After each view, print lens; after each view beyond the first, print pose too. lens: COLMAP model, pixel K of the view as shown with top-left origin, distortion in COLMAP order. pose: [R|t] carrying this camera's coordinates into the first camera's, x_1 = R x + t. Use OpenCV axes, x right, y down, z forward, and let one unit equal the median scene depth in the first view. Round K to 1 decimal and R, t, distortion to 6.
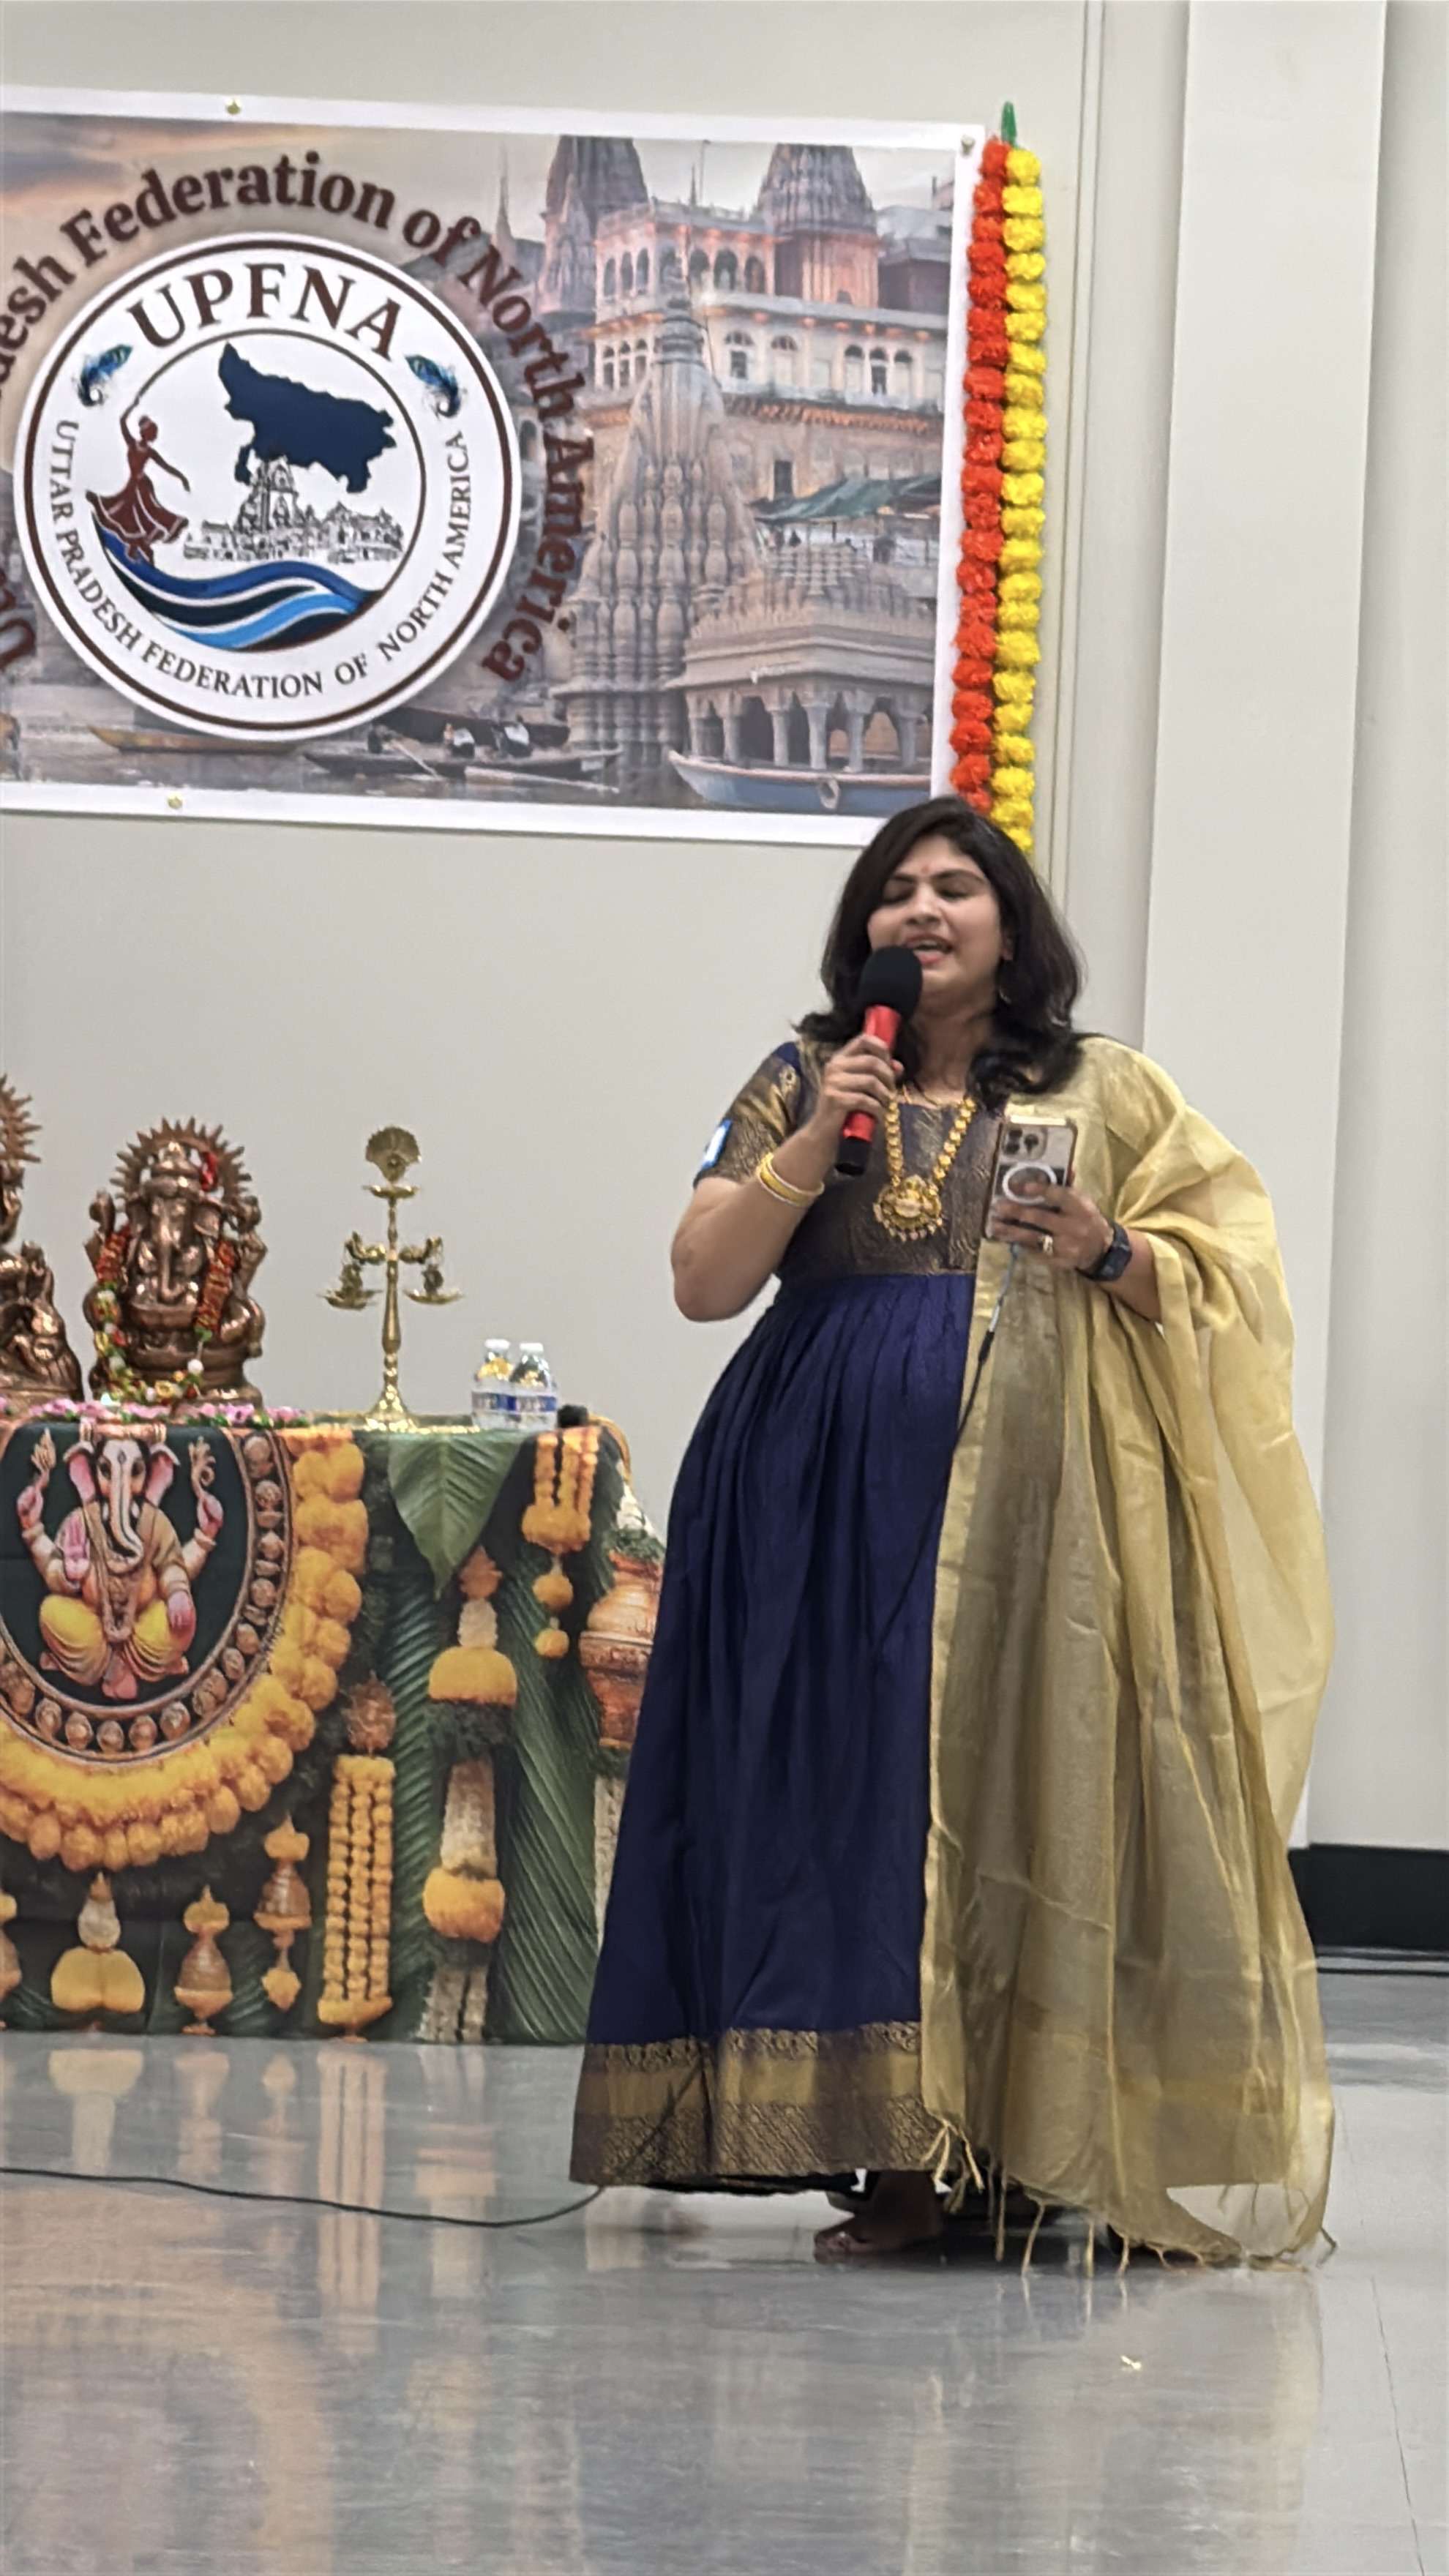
lens RADIAL K [[16863.0, 0, 724.5], [0, 16863.0, 1288.0], [0, 0, 1]] dist [-0.284969, 68.819513]
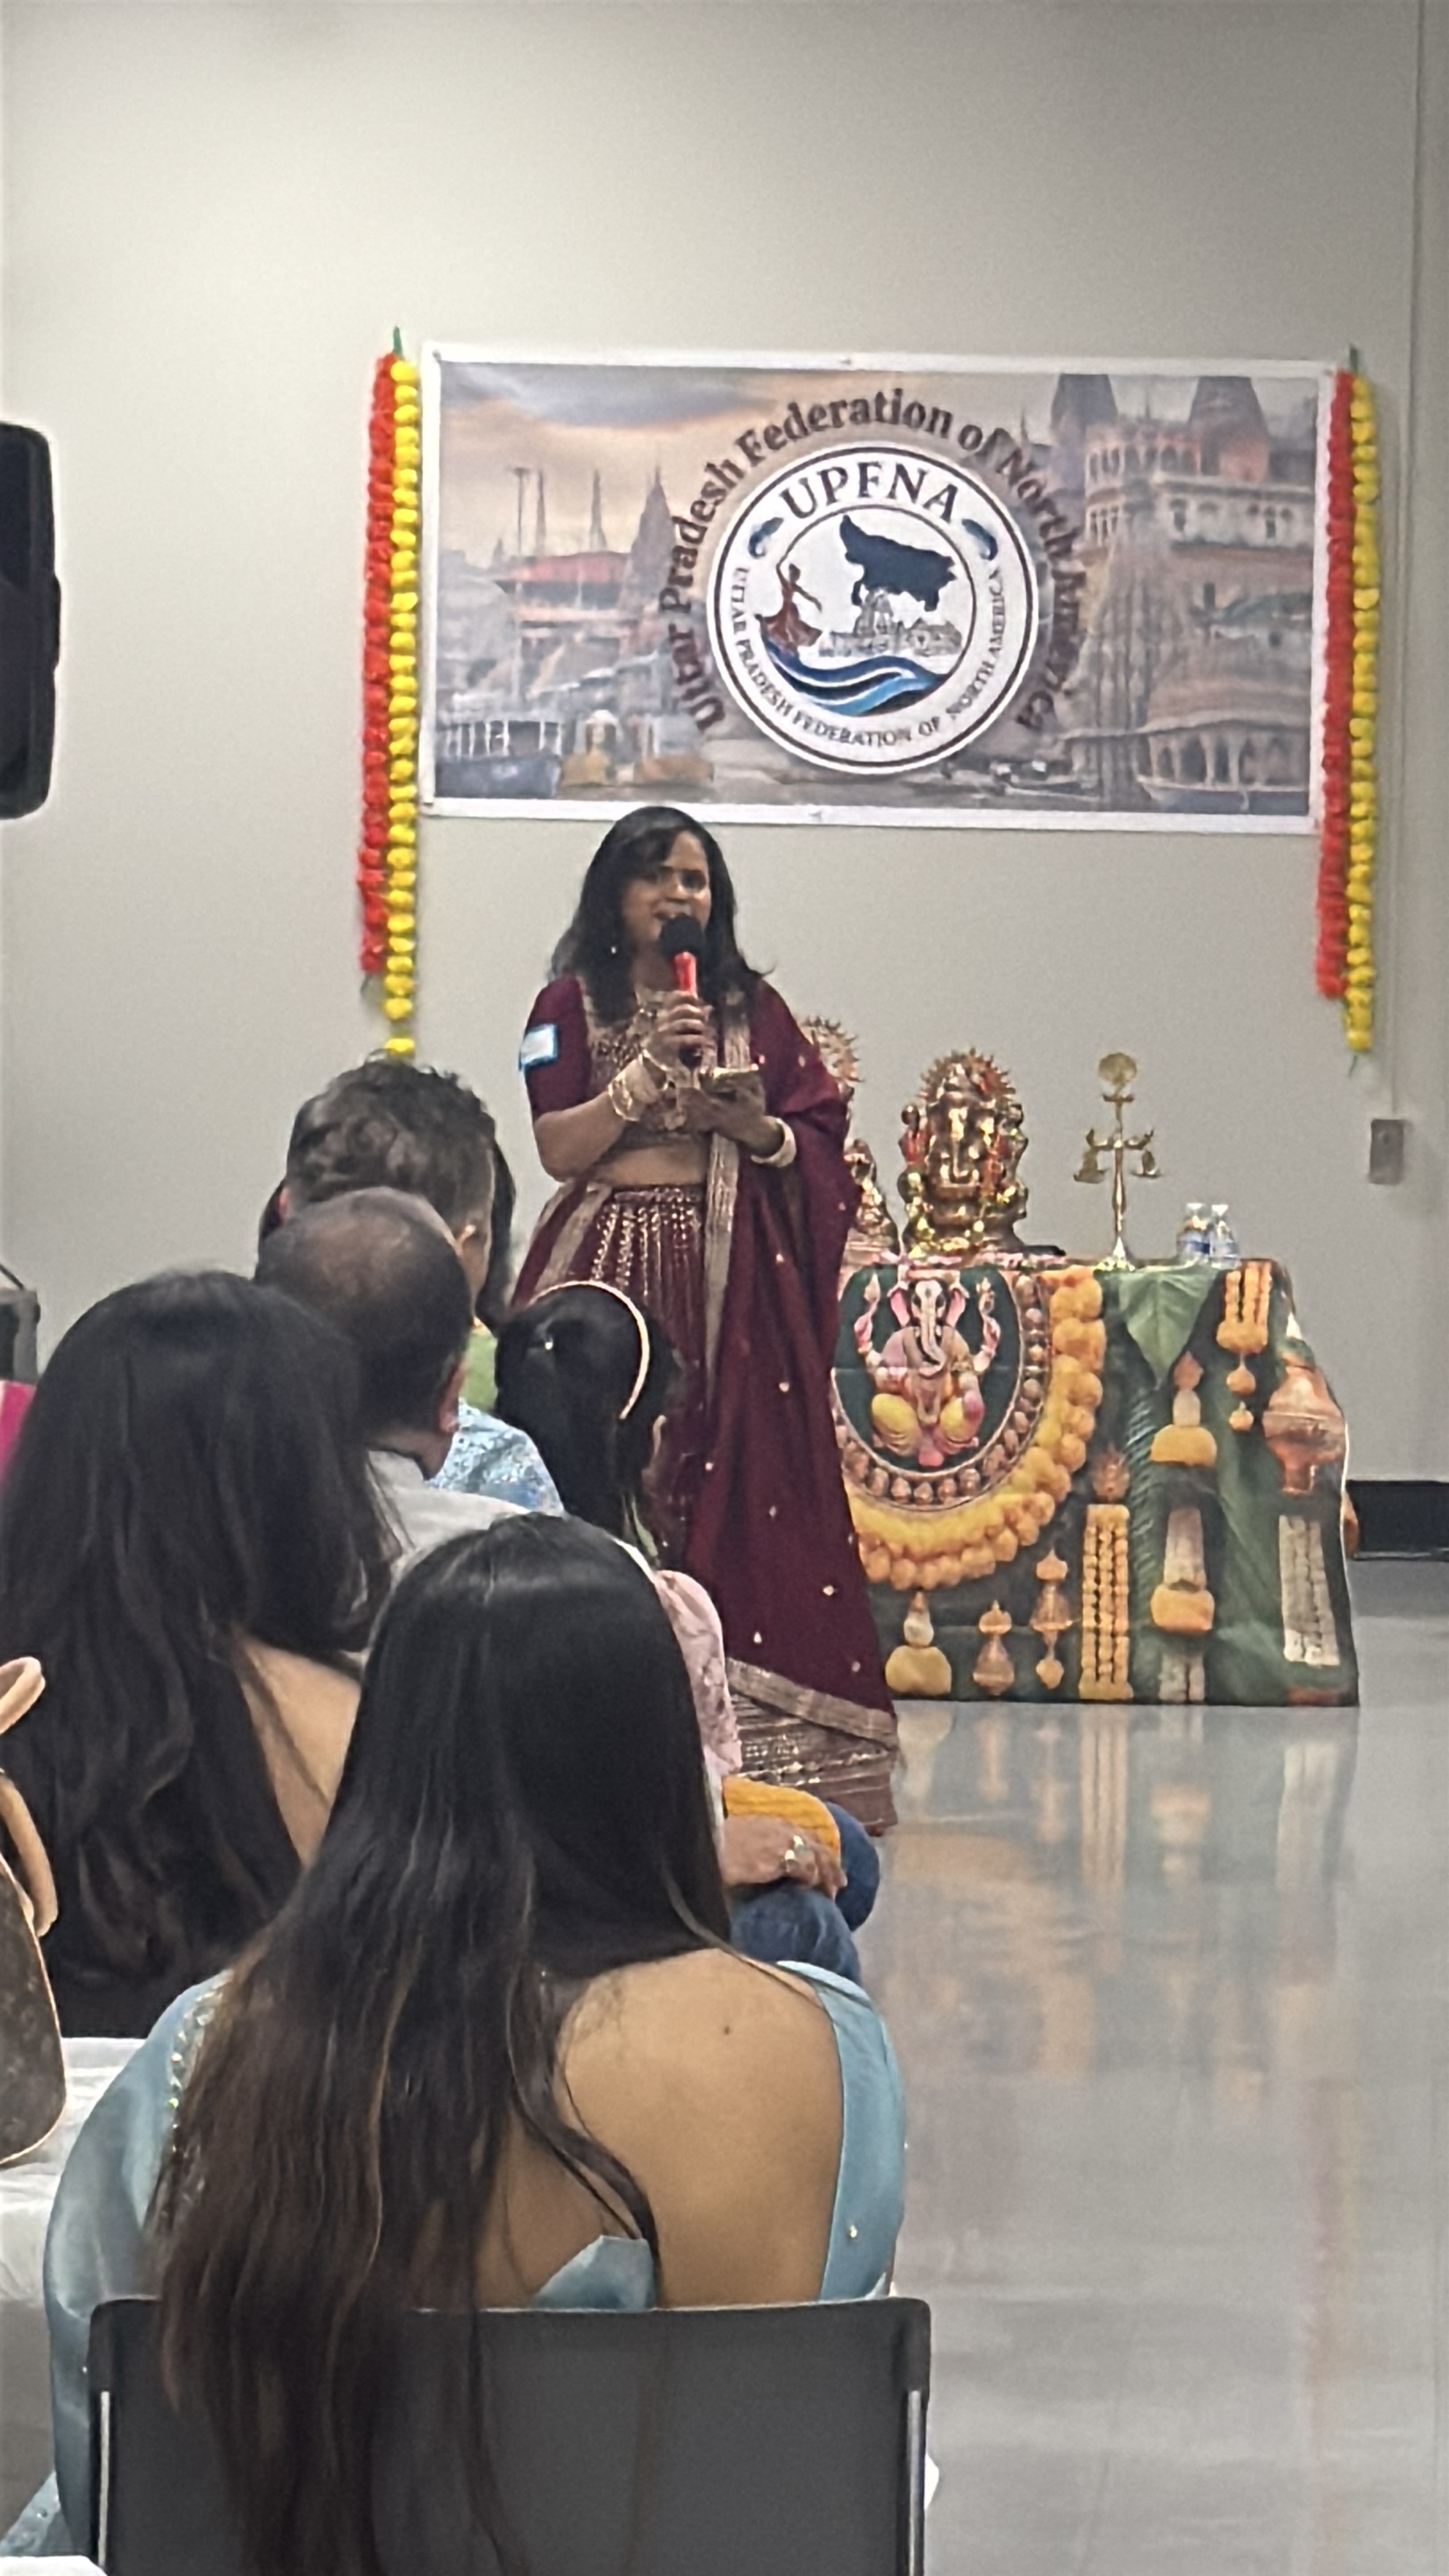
lens RADIAL K [[9642.5, 0, 724.5], [0, 9642.5, 1288.0], [0, 0, 1]] dist [0.050880, 0.565709]
pose [[0.999474, -0.019665, -0.025779, -0.019242], [0.020213, 0.999571, 0.021177, -0.004552], [0.025352, -0.021687, 0.999443, 0.122342]]
